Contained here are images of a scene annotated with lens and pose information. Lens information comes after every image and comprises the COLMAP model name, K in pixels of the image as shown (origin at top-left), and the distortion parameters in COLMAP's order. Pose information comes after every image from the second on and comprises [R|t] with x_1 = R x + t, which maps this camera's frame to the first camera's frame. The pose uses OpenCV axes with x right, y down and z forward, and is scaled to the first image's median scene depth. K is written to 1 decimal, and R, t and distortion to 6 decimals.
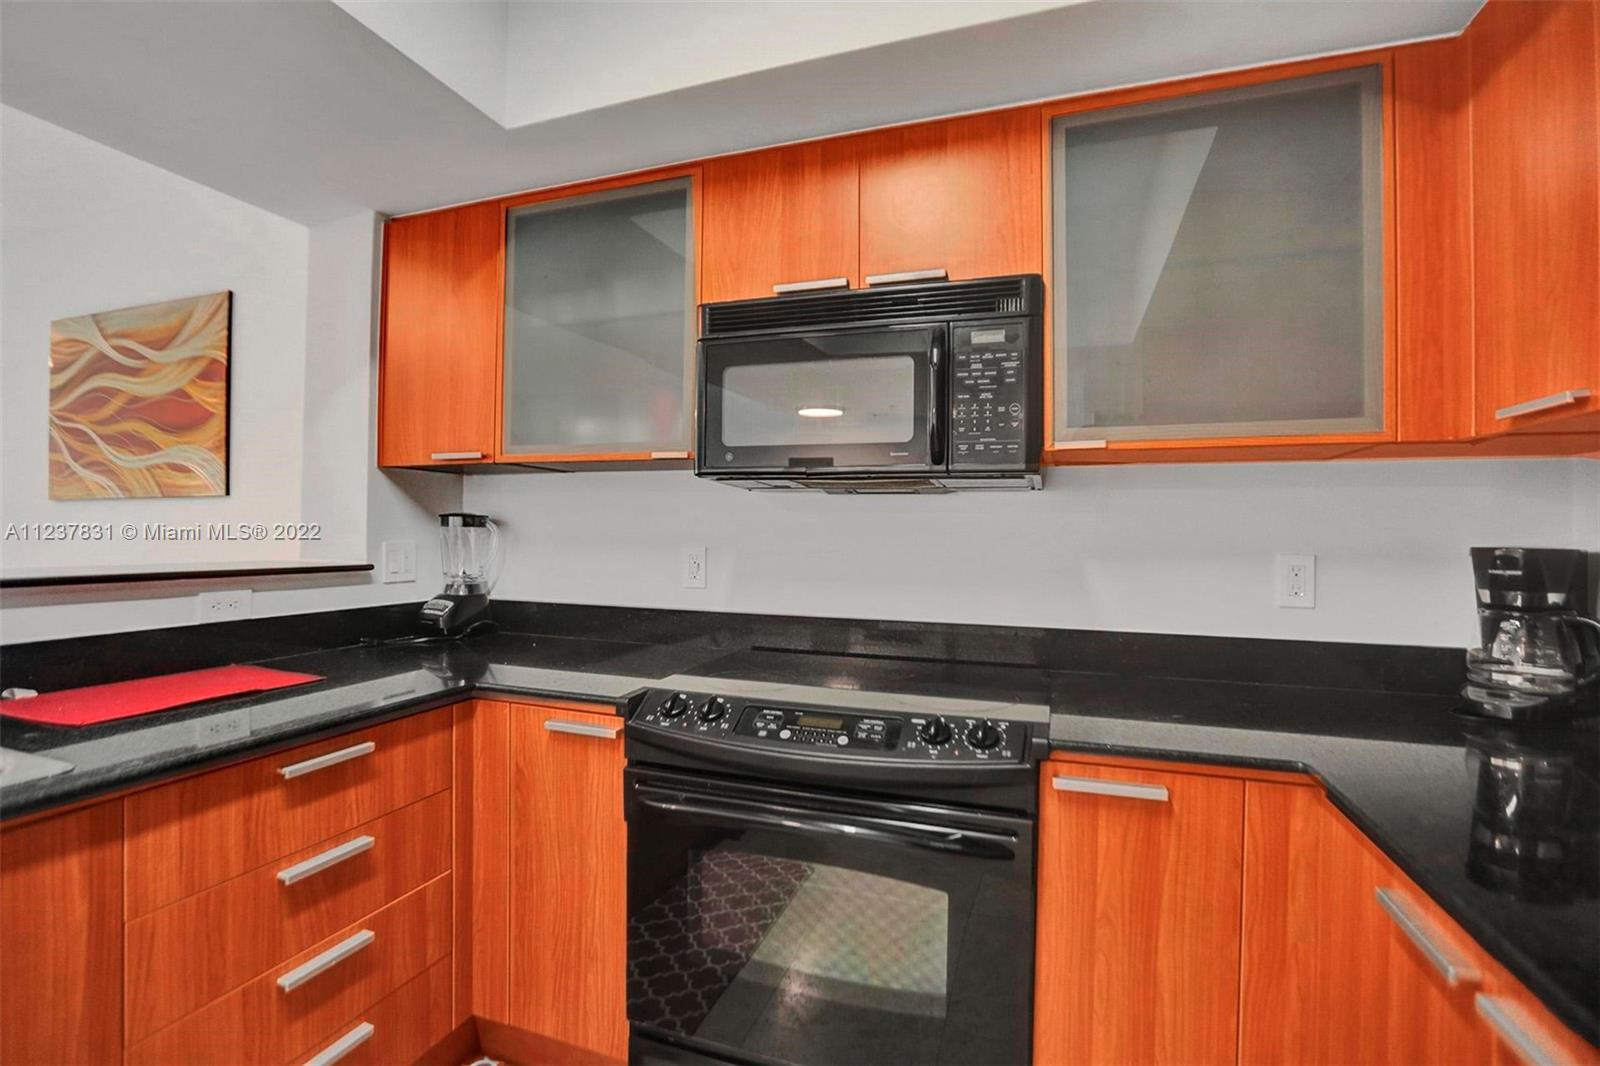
lens RADIAL K [[767.3, 0, 785.5], [0, 767.3, 524.6], [0, 0, 1]] dist [-0.072121, 0.032929]
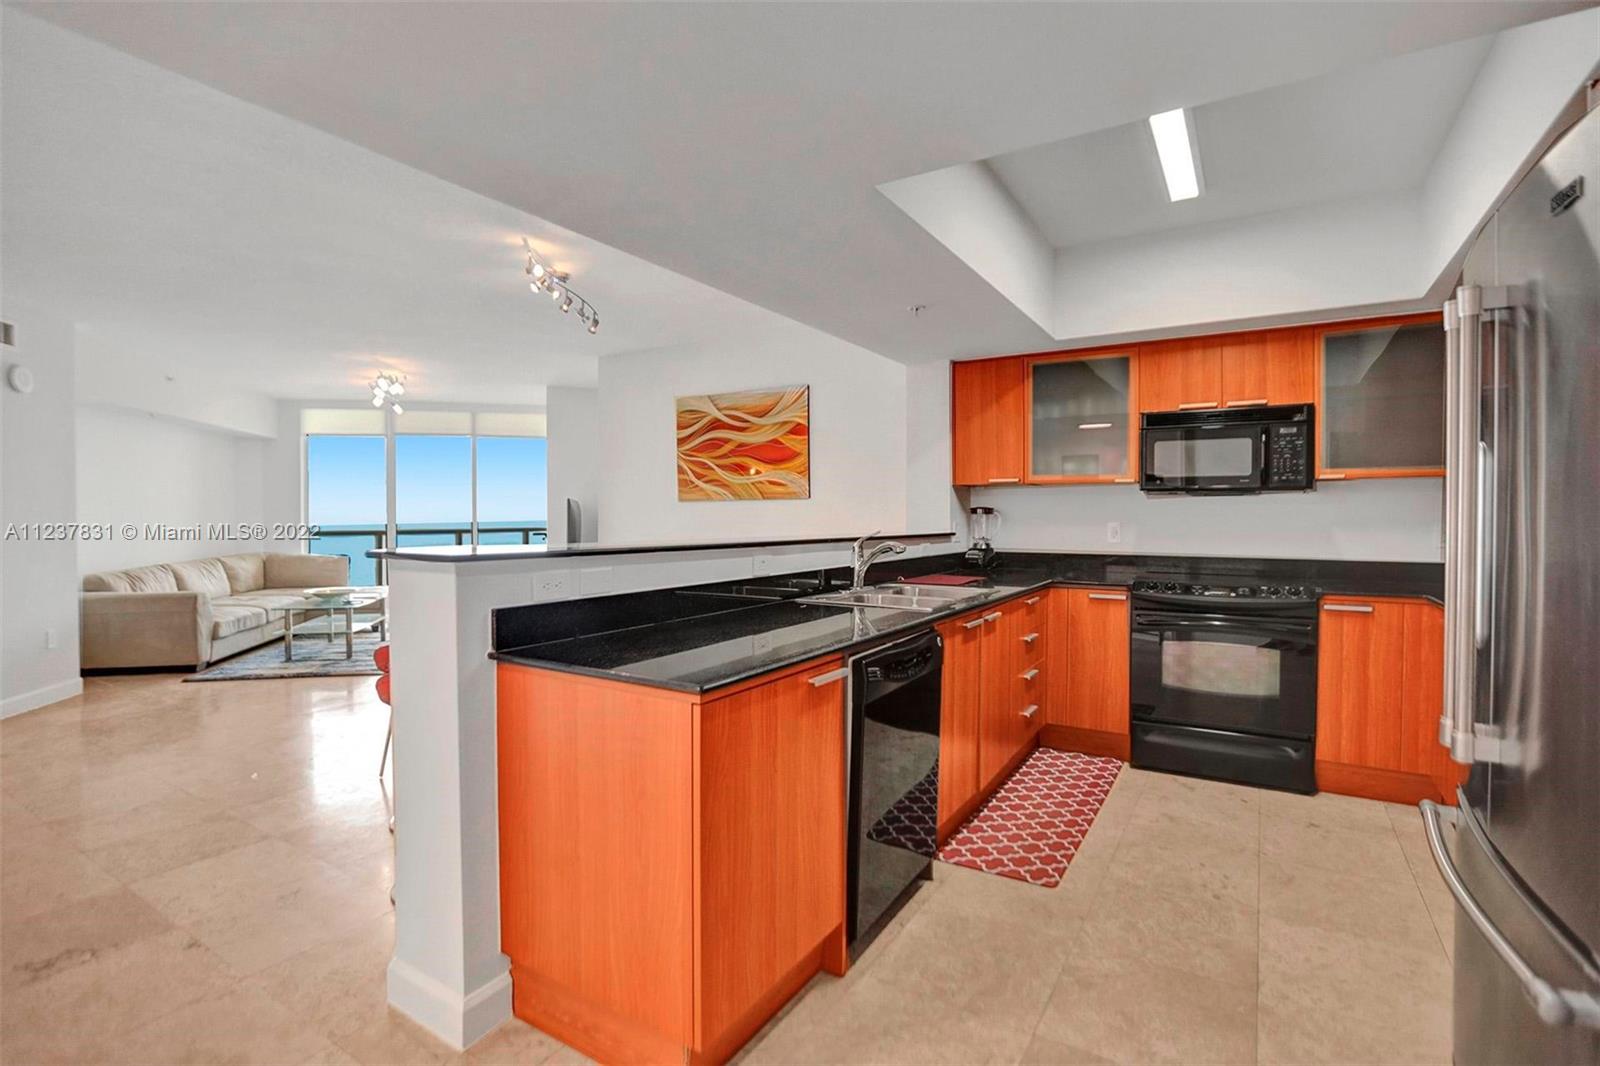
lens RADIAL K [[767.3, 0, 785.5], [0, 767.3, 524.6], [0, 0, 1]] dist [-0.072121, 0.032929]
pose [[0.975020, -0.006314, -0.222029, -0.495532], [0.010359, 0.999801, 0.017059, -0.008715], [0.221877, -0.018933, 0.974891, -1.073464]]
